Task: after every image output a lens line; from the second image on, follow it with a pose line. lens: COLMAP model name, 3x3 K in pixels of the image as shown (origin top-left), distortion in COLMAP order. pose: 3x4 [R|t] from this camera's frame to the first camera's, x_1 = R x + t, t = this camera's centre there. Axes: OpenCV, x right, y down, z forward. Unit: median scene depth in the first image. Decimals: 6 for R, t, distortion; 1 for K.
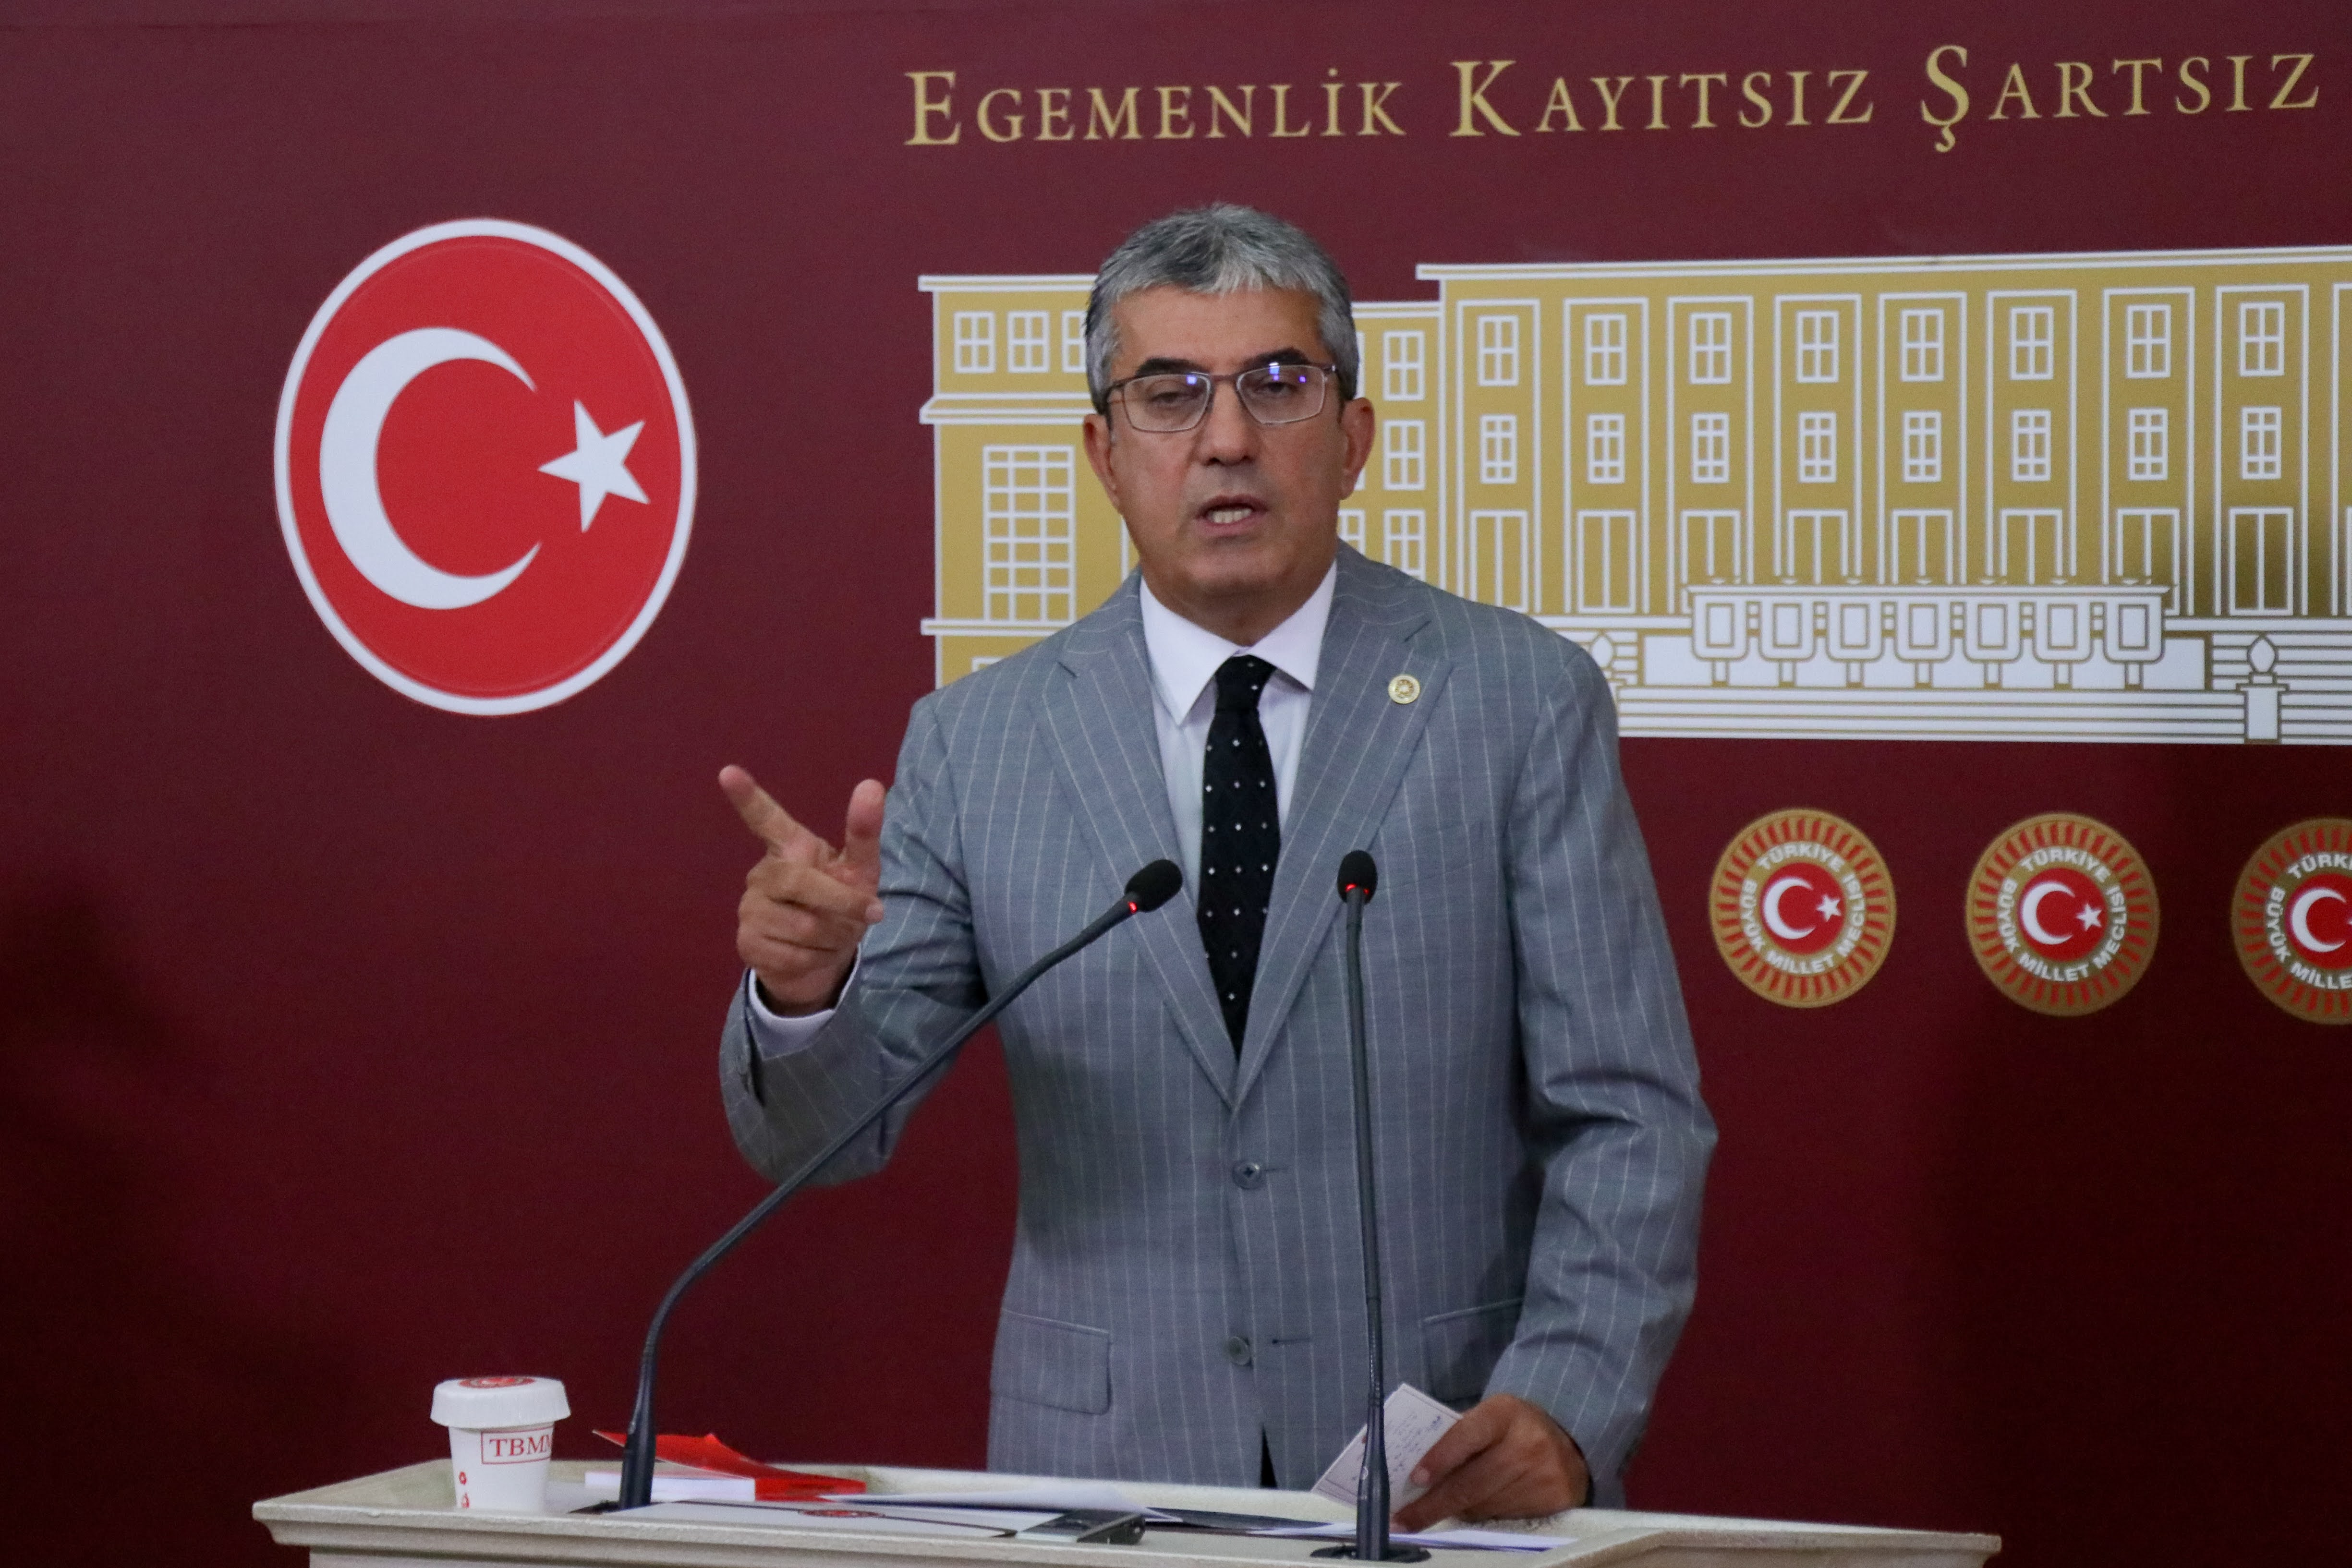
lens RADIAL K [[8440.5, 0, 1148.6], [0, 8440.5, 758.0], [0, 0, 1]] dist [0.687742, 3.283898]
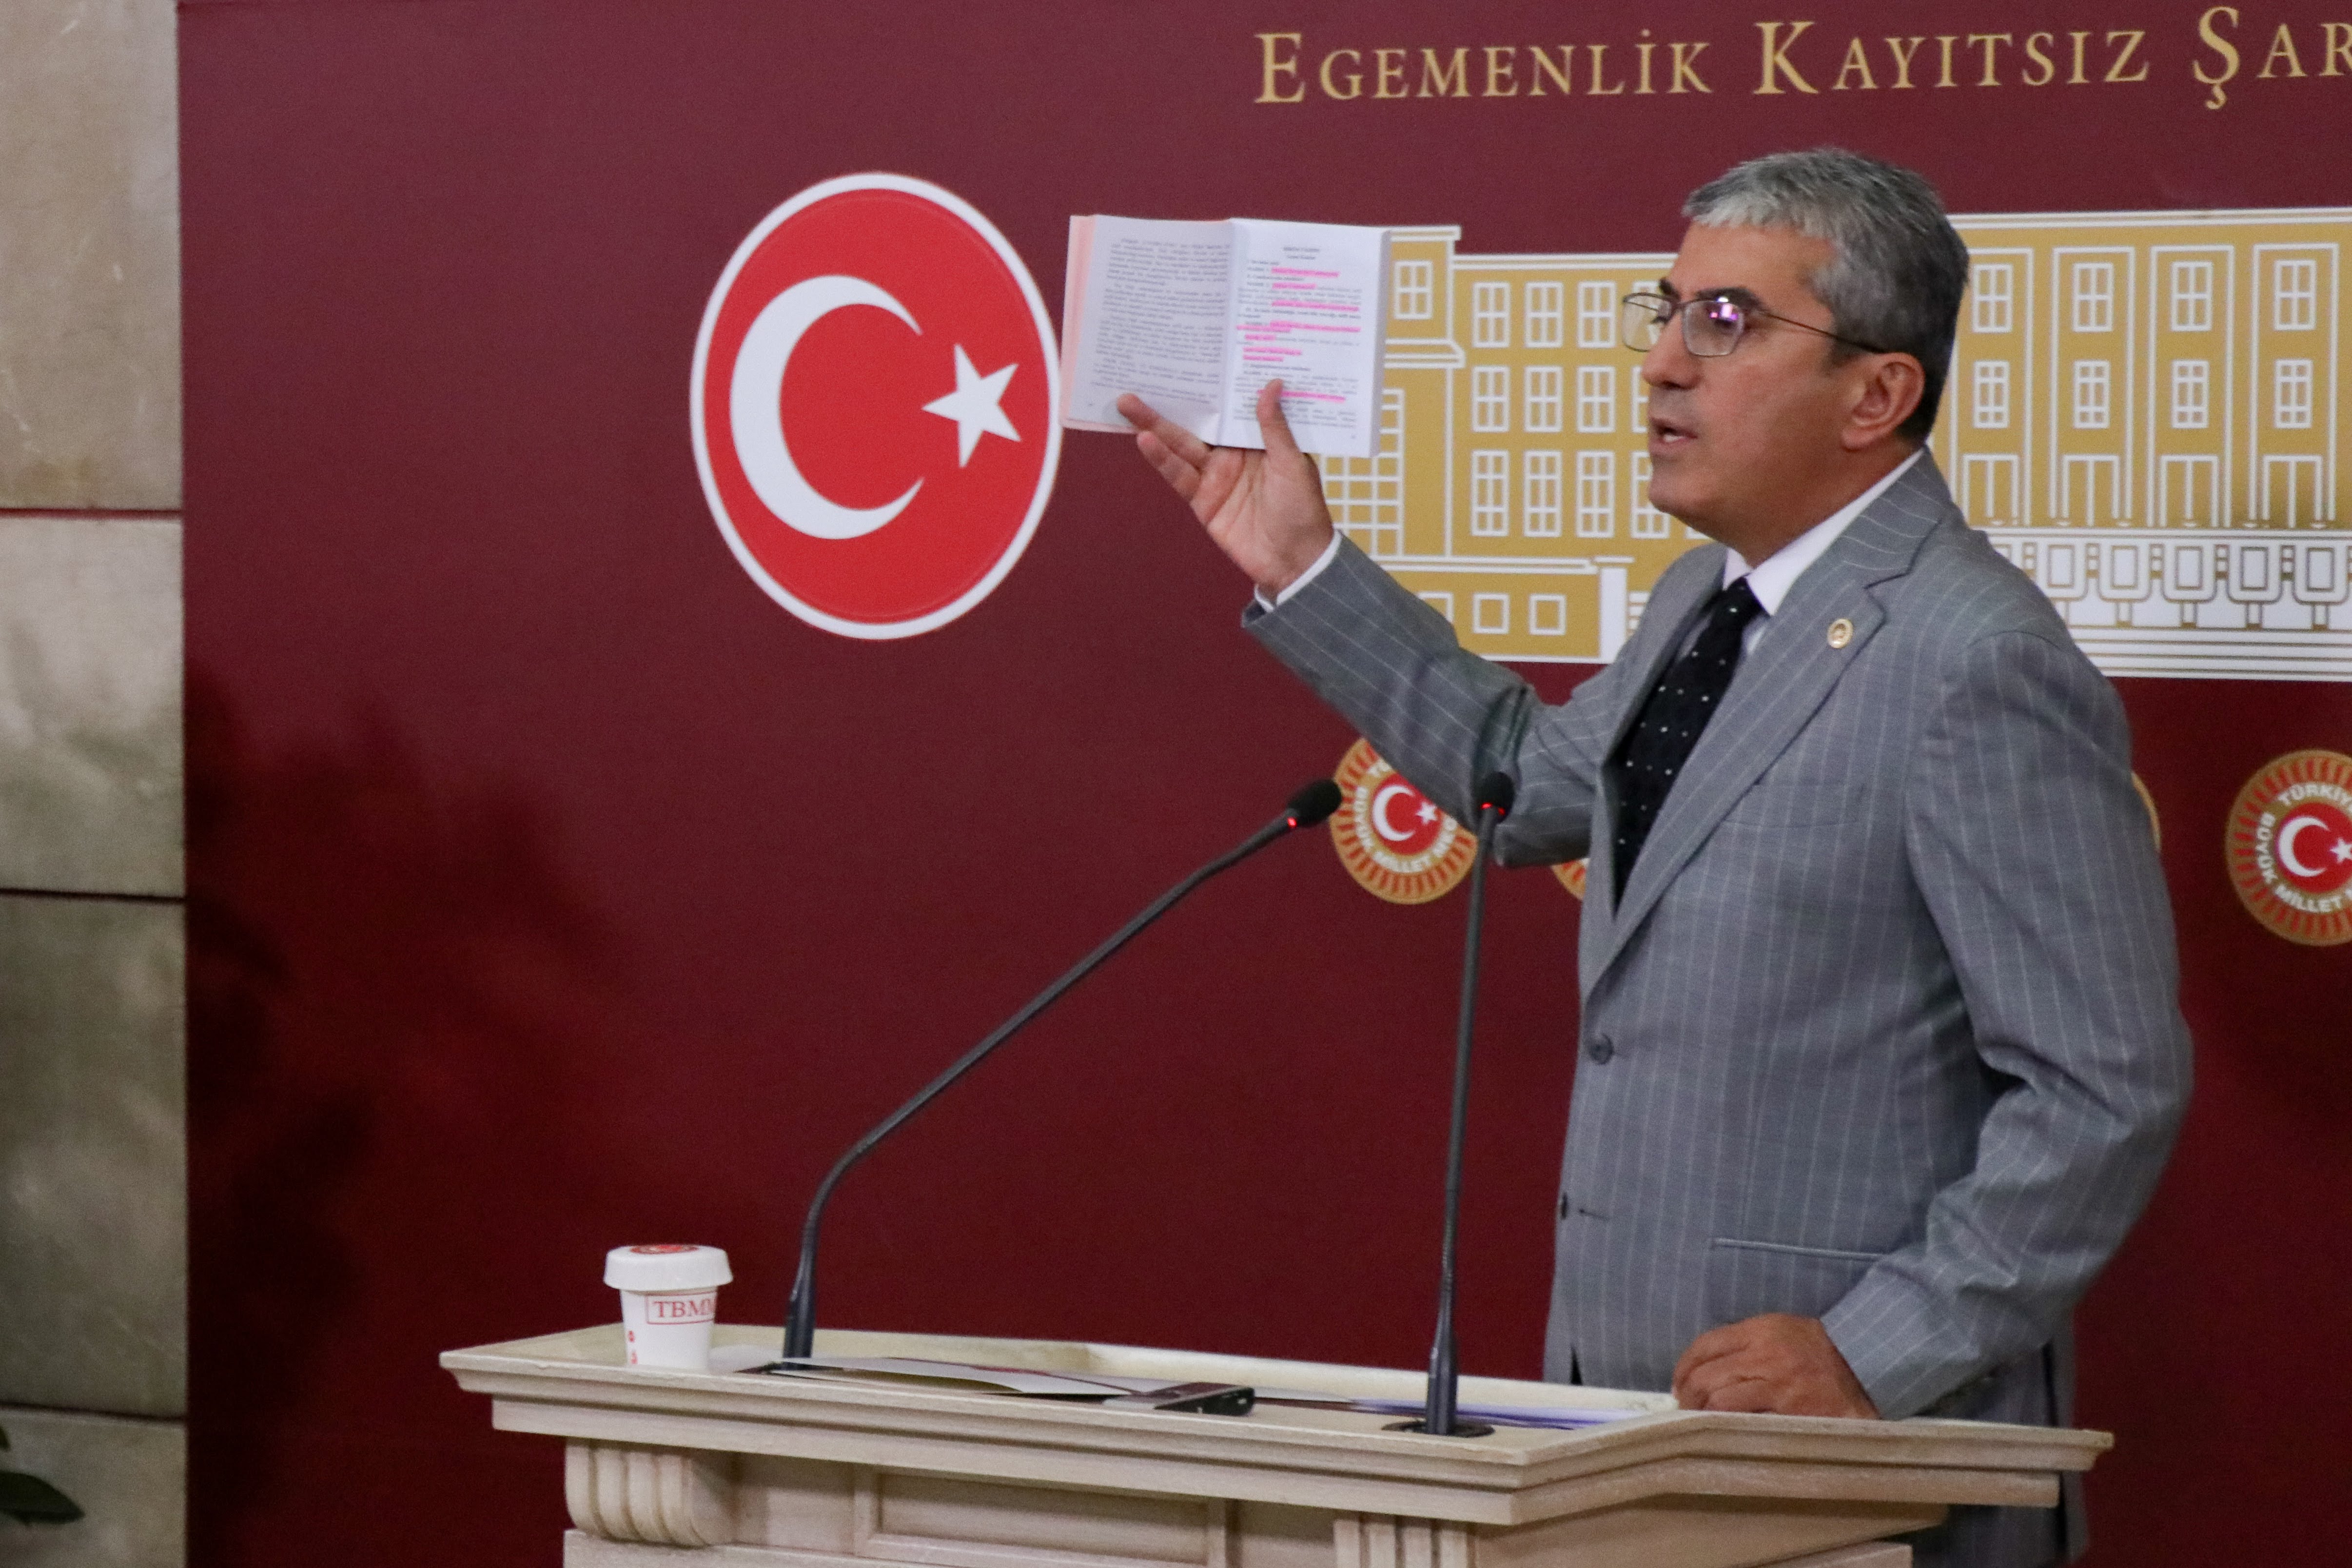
lens RADIAL K [[8319.2, 0, 963.1], [0, 8319.2, 782.1], [0, 0, 1]] dist [0.439859, 2.572728]
pose [[0.989936, 0.014798, -0.140740, 0.087076], [-0.013347, 0.999848, 0.011250, 0.001043], [0.140885, -0.009258, 0.989983, -0.036222]]
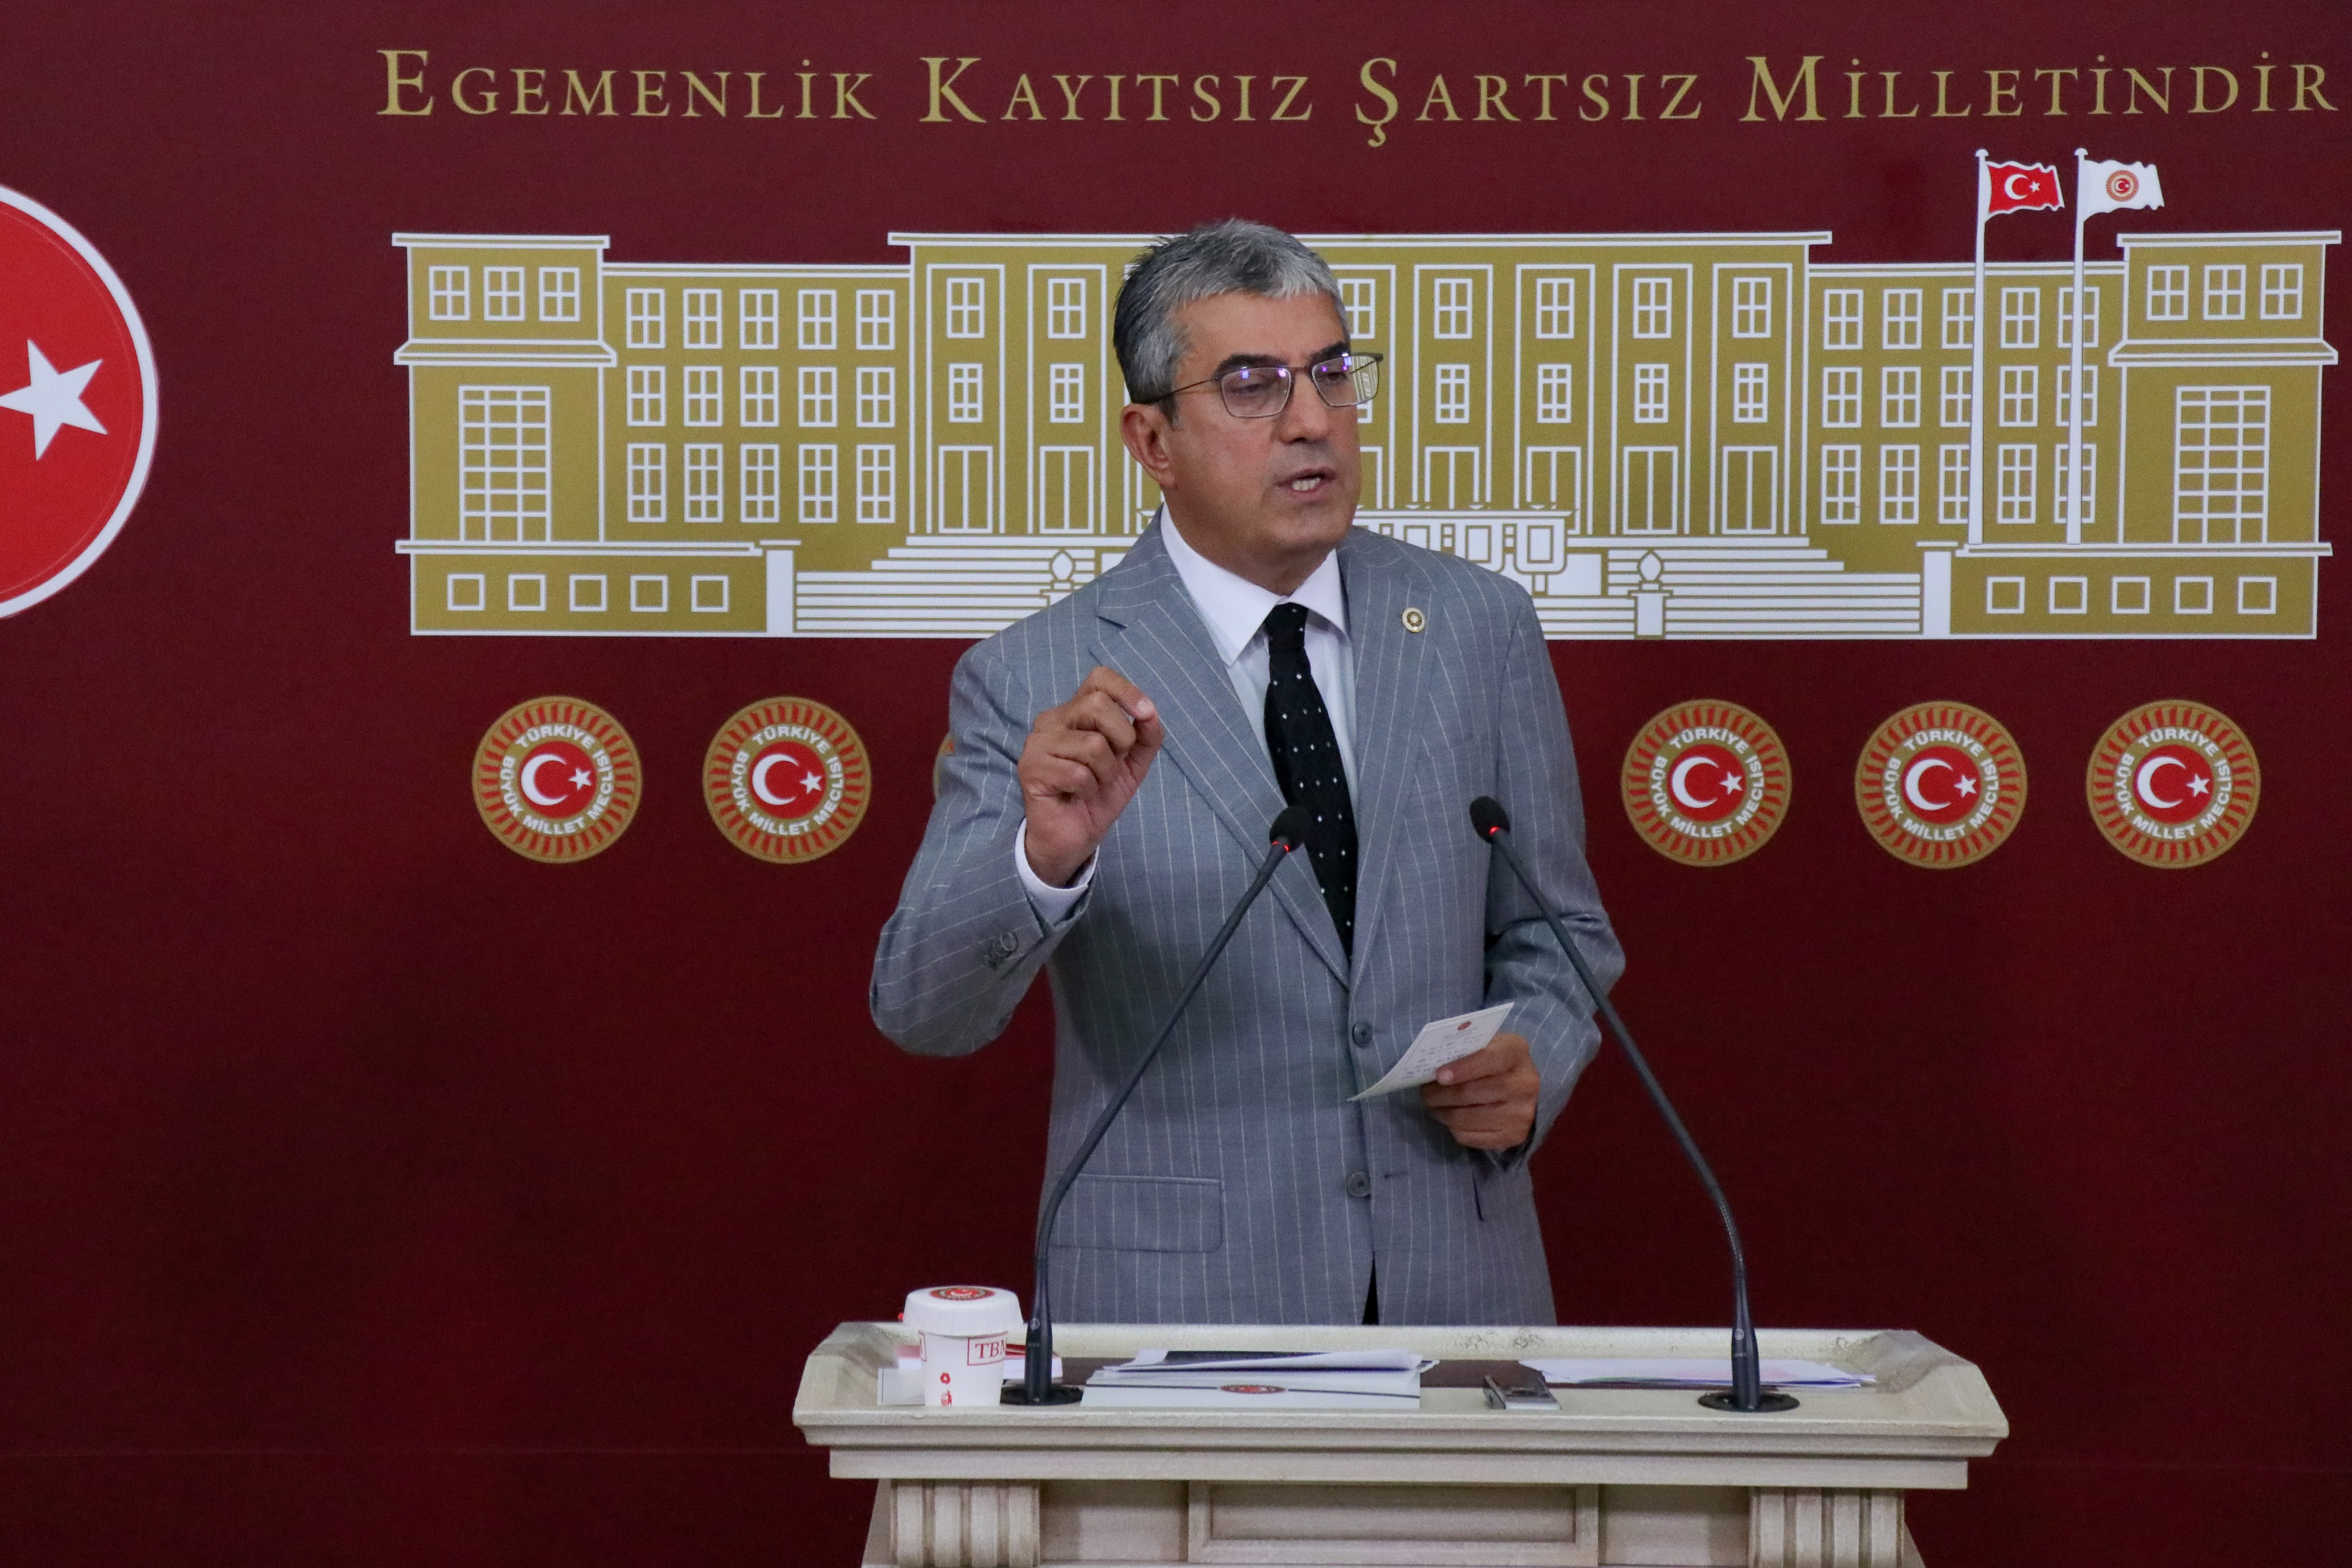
lens RADIAL K [[6624.5, 0, 1074.1], [0, 6624.5, 825.6], [0, 0, 1]] dist [0.351318, 2.204105]
pose [[0.900472, -0.022877, 0.434311, -0.347878], [0.010511, 0.999469, 0.030853, -0.005106], [-0.434786, -0.023217, 0.900234, 0.172893]]
